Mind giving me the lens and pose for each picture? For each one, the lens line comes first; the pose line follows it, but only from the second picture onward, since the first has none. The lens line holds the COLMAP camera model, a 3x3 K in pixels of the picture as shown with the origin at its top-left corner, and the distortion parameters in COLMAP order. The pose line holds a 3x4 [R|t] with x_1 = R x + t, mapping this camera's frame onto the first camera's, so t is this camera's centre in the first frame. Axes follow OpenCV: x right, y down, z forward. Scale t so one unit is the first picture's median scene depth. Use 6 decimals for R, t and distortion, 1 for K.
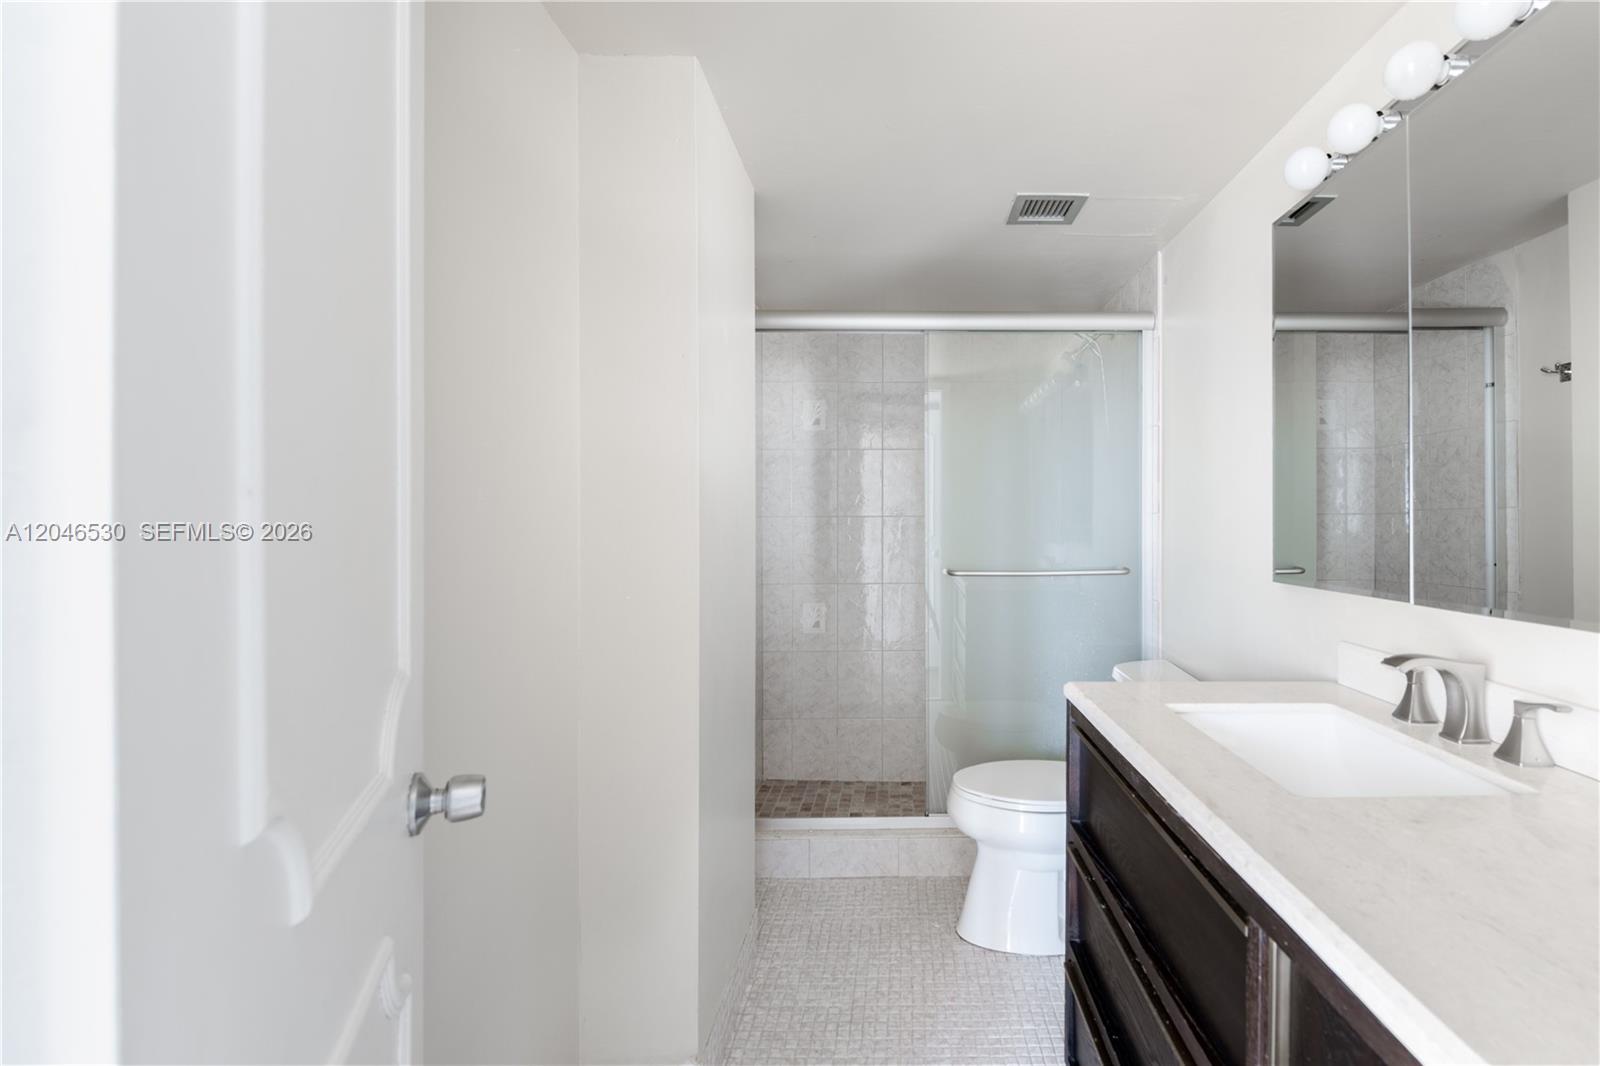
lens RADIAL K [[745.6, 0, 800.5], [0, 745.6, 525.6], [0, 0, 1]] dist [-0.000194, -0.012674]
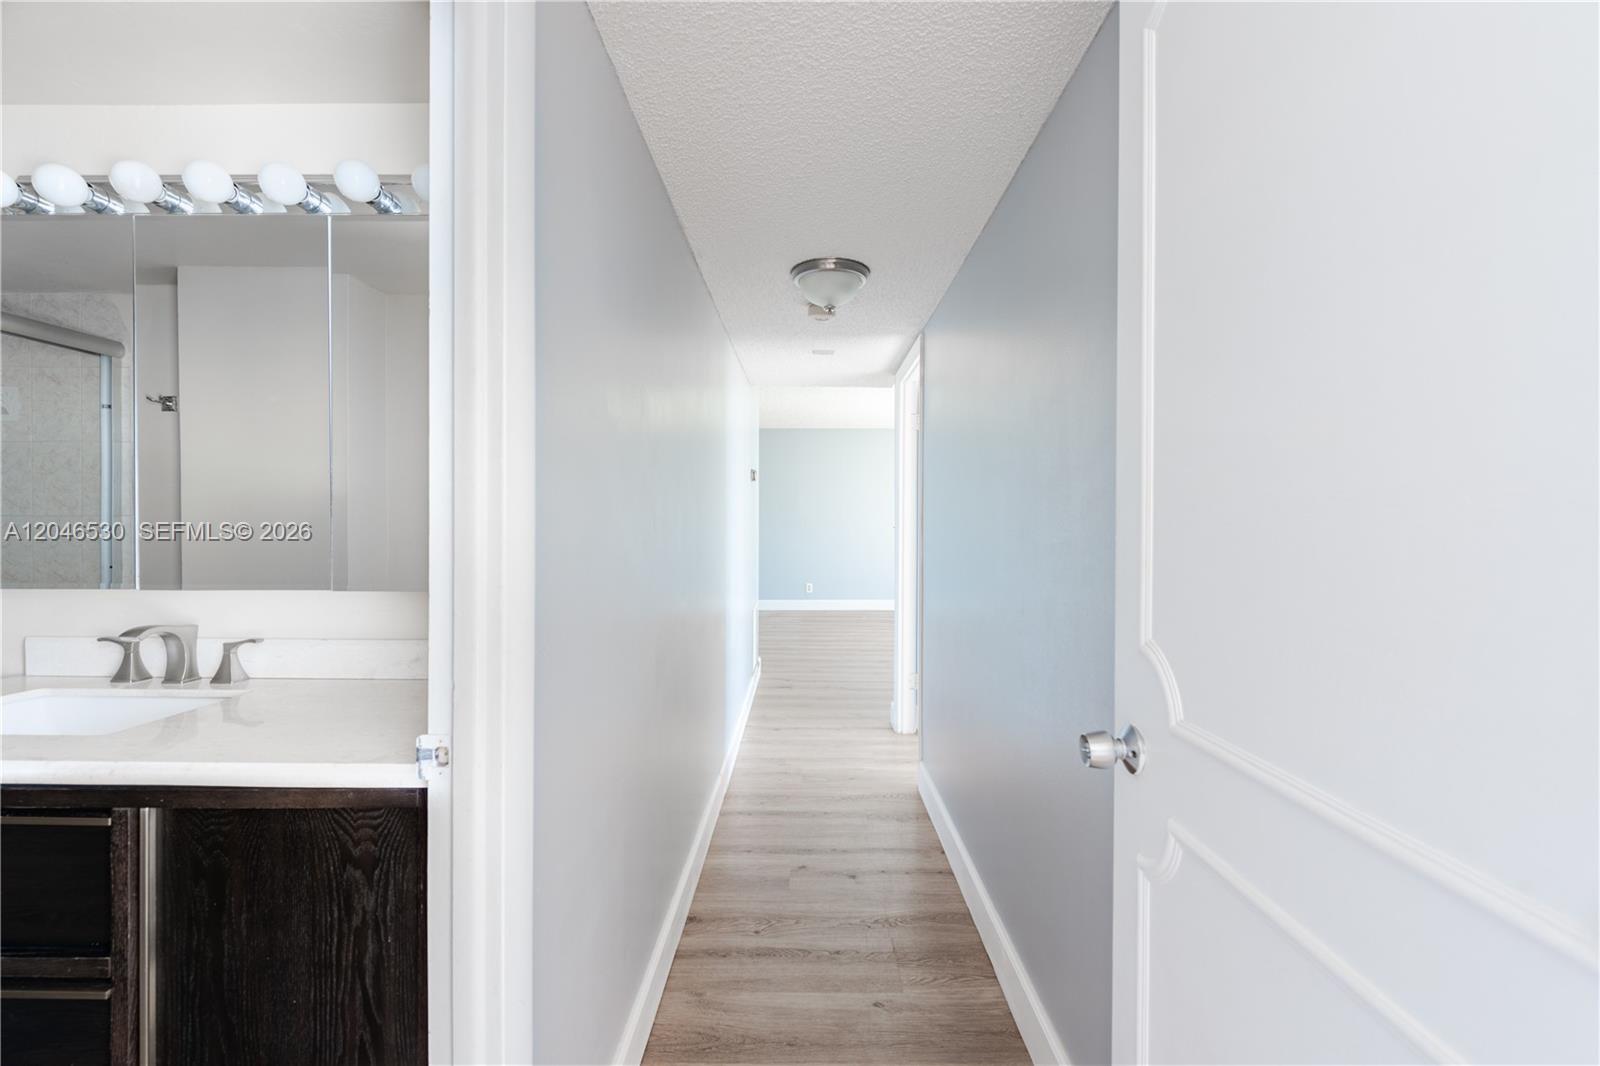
lens RADIAL K [[676.5, 0, 808.2], [0, 676.5, 529.0], [0, 0, 1]] dist [0.016464, -0.000189]
pose [[-0.021551, 0.000972, 0.999767, -0.154788], [0.000901, 0.999999, -0.000952, -0.000033], [-0.999767, 0.000880, -0.021552, -0.060955]]
